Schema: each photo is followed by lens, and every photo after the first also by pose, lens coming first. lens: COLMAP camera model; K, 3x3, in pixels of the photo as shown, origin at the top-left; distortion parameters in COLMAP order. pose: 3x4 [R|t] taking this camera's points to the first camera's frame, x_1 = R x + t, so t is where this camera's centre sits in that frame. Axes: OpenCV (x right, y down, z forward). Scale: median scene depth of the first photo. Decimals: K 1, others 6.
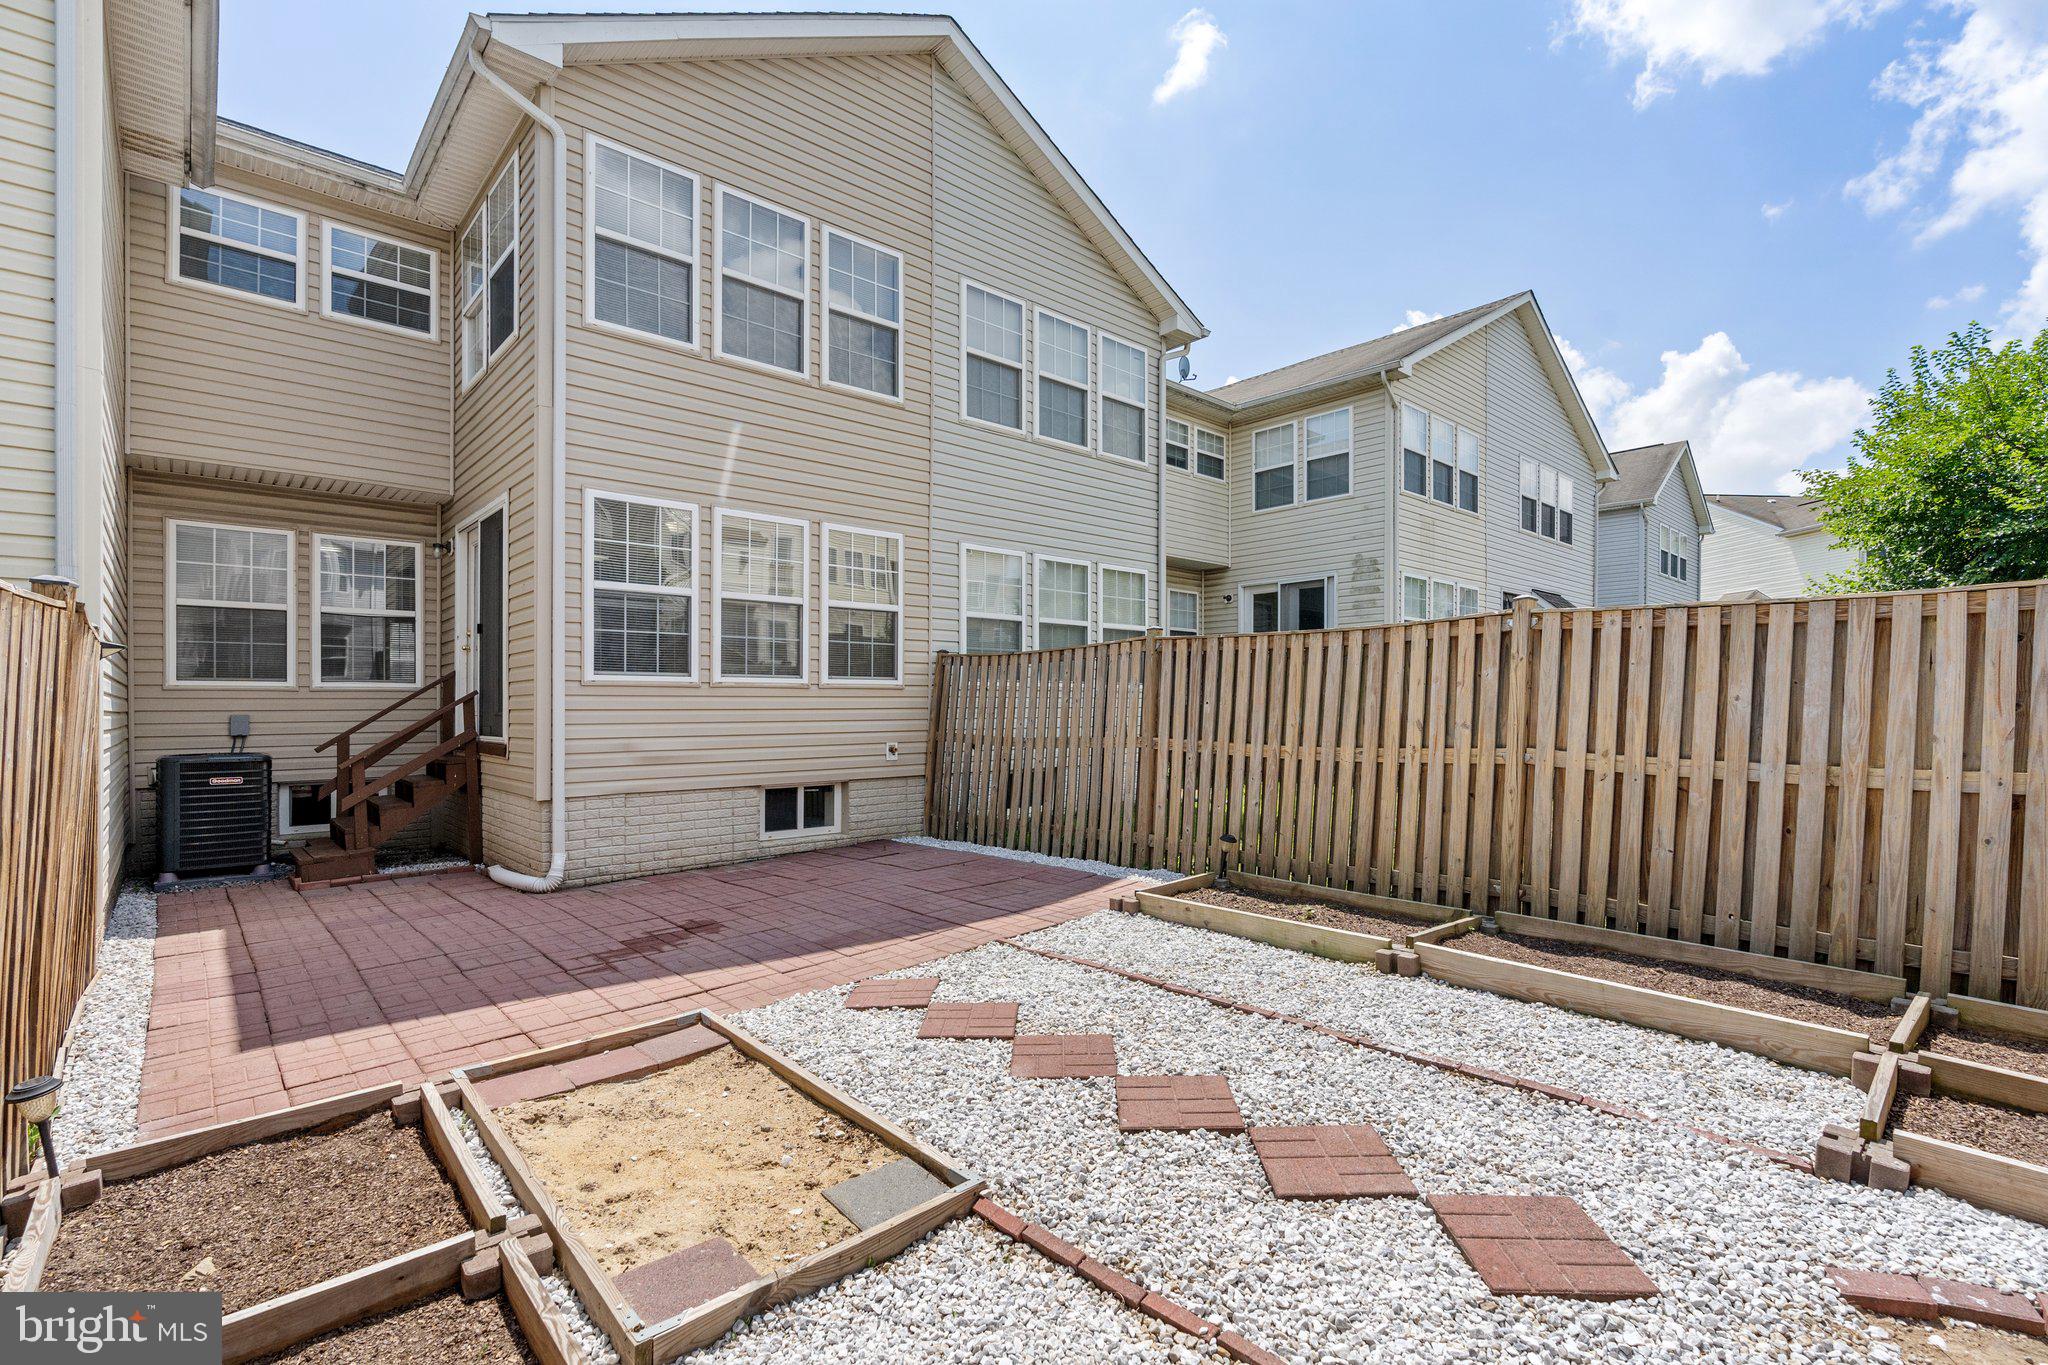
lens RADIAL K [[931.5, 0, 1023.7], [0, 931.5, 716.1], [0, 0, 1]] dist [0.026205, 0.000046]
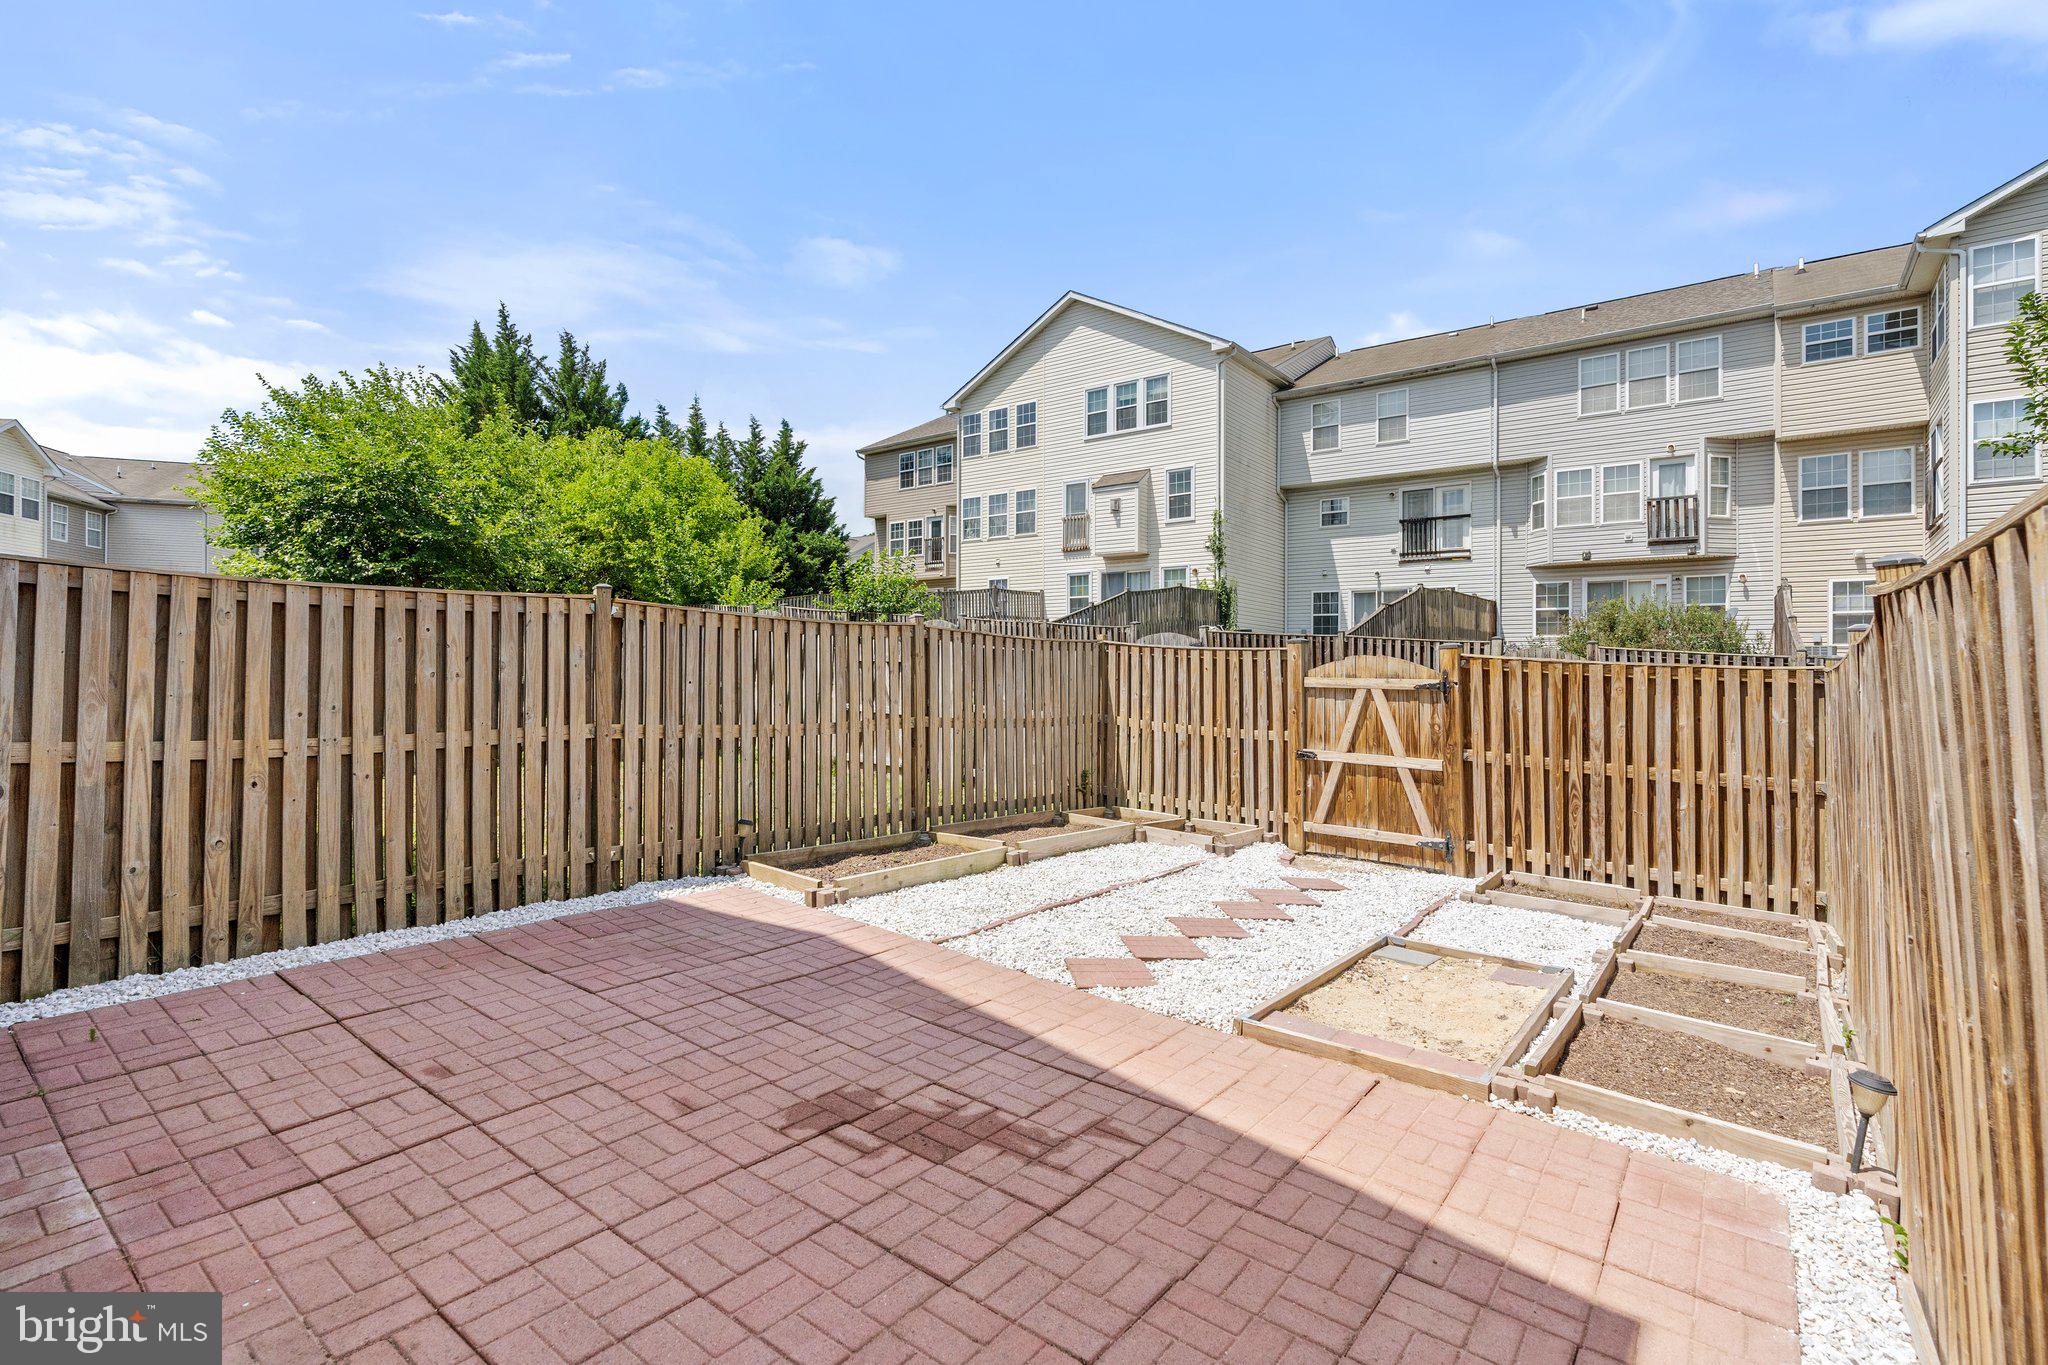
lens RADIAL K [[936.5, 0, 1024.0], [0, 936.5, 682.5], [0, 0, 1]] dist [-0.019532, 0.000027]
pose [[-0.175540, 0.006836, 0.984449, -1.030810], [-0.003126, 0.999967, -0.007501, -0.013029], [-0.984467, -0.004394, -0.175513, 1.158011]]
